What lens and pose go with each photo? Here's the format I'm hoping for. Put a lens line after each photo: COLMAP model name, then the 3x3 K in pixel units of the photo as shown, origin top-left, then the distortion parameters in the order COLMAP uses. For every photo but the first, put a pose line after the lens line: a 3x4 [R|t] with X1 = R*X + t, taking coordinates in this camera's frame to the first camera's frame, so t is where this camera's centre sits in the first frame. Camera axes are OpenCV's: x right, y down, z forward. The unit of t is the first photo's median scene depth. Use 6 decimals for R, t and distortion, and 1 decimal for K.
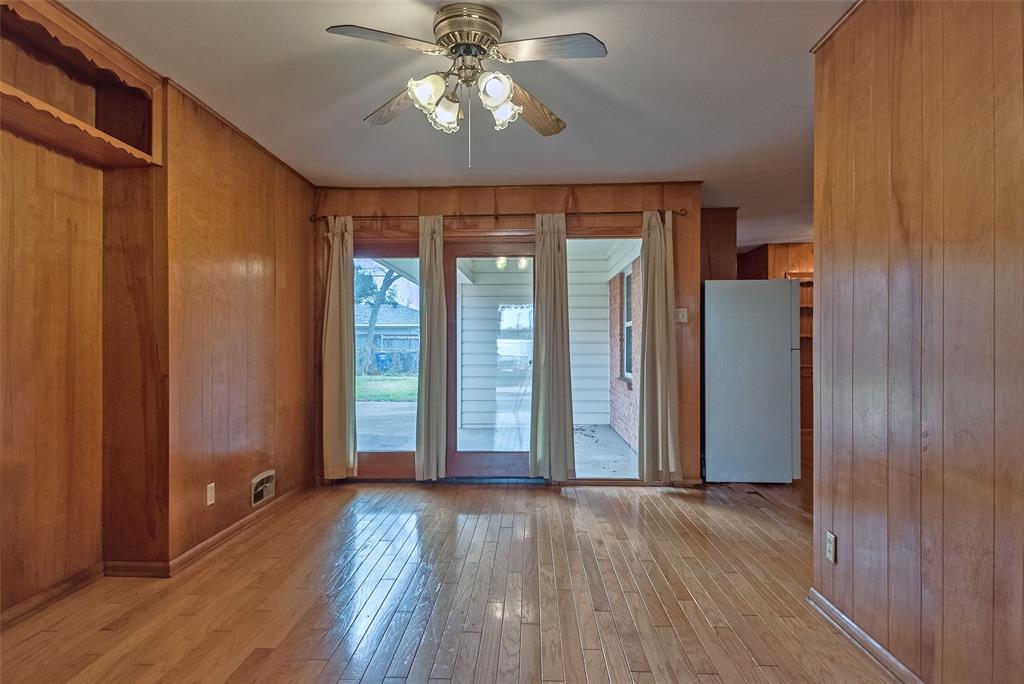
lens RADIAL K [[581.8, 0, 512.0], [0, 581.8, 342.0], [0, 0, 1]] dist [0.004562, 0.001673]
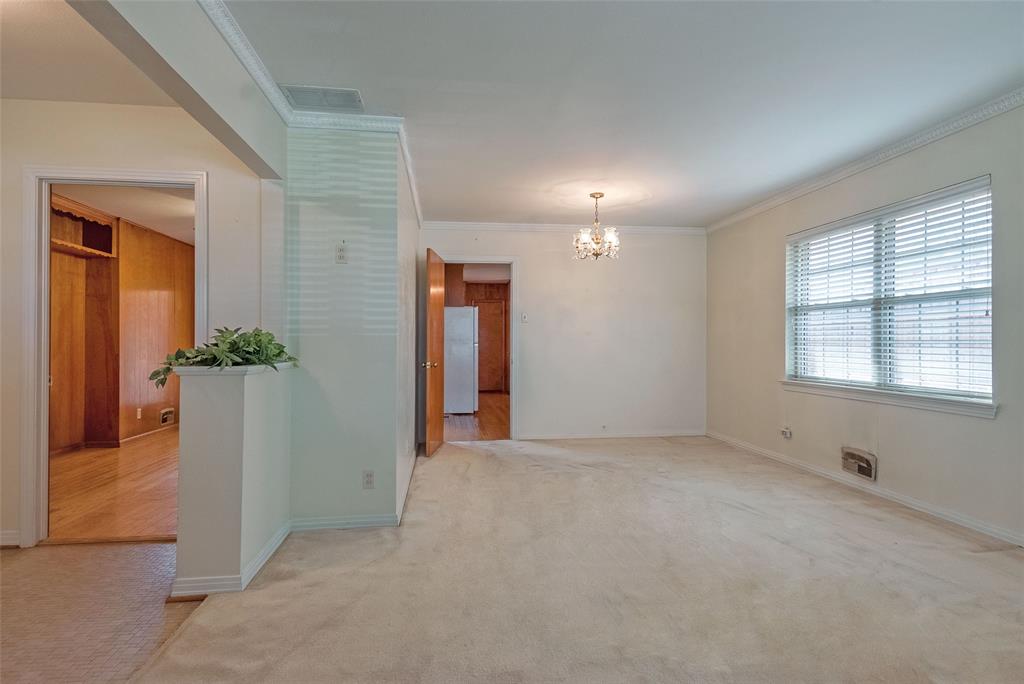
lens RADIAL K [[523.5, 0, 514.1], [0, 523.5, 334.9], [0, 0, 1]] dist [-0.001325, -0.000701]
pose [[0.983731, 0.002858, 0.179624, 0.505591], [-0.002599, 0.999995, -0.001677, -0.016010], [-0.179628, 0.001183, 0.983734, -1.177800]]
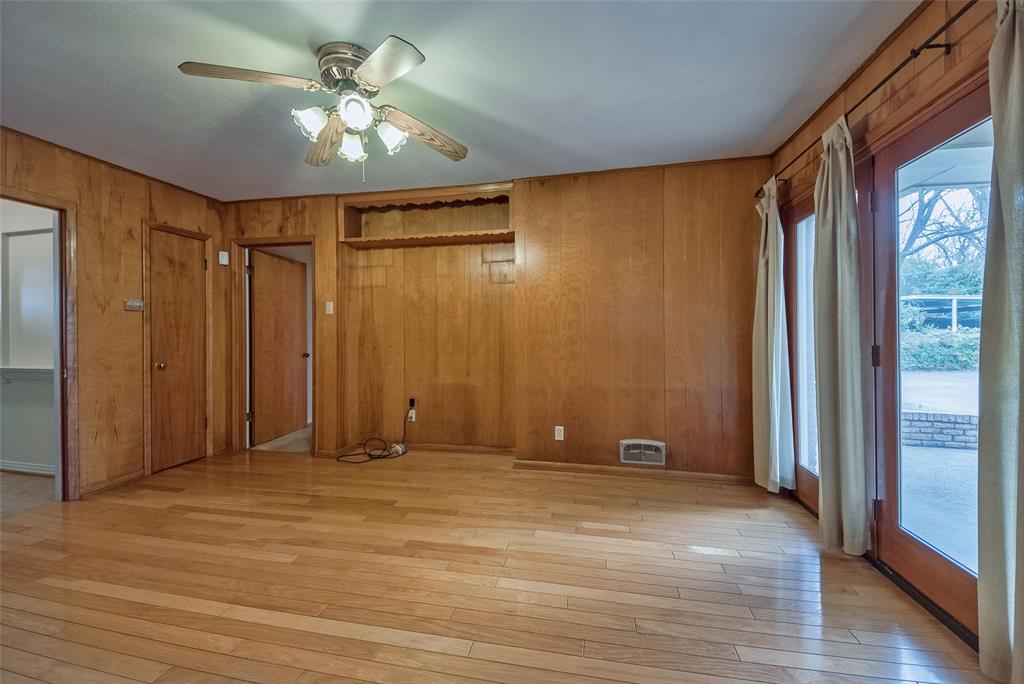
lens RADIAL K [[379.8, 0, 518.0], [0, 379.8, 330.6], [0, 0, 1]] dist [0.021552, 0.000001]
pose [[-0.154909, 0.000337, -0.987929, 0.523317], [0.014924, 0.999887, -0.001999, -0.002115], [0.987816, -0.015053, -0.154897, 1.188096]]
